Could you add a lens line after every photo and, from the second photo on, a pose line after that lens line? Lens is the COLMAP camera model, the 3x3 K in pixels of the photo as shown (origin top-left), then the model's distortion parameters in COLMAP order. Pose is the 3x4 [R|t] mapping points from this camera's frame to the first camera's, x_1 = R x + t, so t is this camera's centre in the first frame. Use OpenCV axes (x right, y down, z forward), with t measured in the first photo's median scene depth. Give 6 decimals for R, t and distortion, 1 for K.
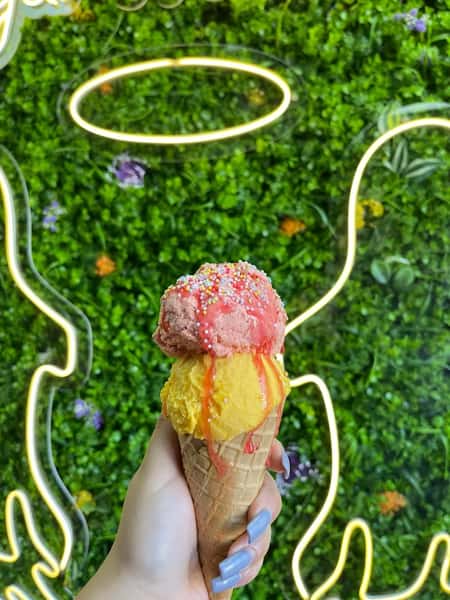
lens RADIAL K [[487.1, 0, 222.3], [0, 487.1, 306.1], [0, 0, 1]] dist [0.029753, -0.075863]
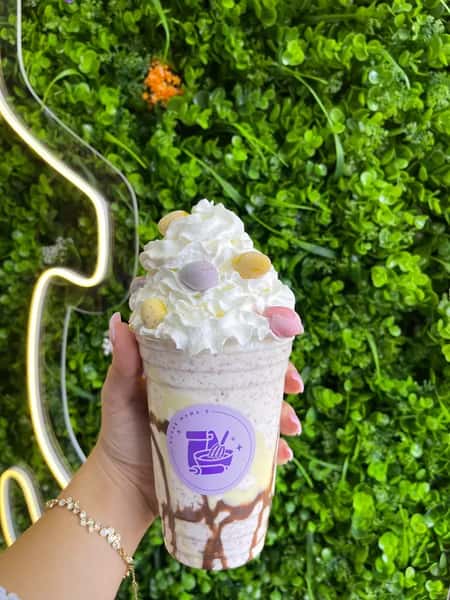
lens RADIAL K [[487.1, 0, 221.5], [0, 487.1, 302.3], [0, 0, 1]] dist [0.029753, -0.075863]
pose [[0.999508, 0.031179, -0.003481, -0.165828], [-0.030147, 0.985238, 0.168513, 0.059614], [0.008684, -0.168325, 0.985693, 0.437384]]
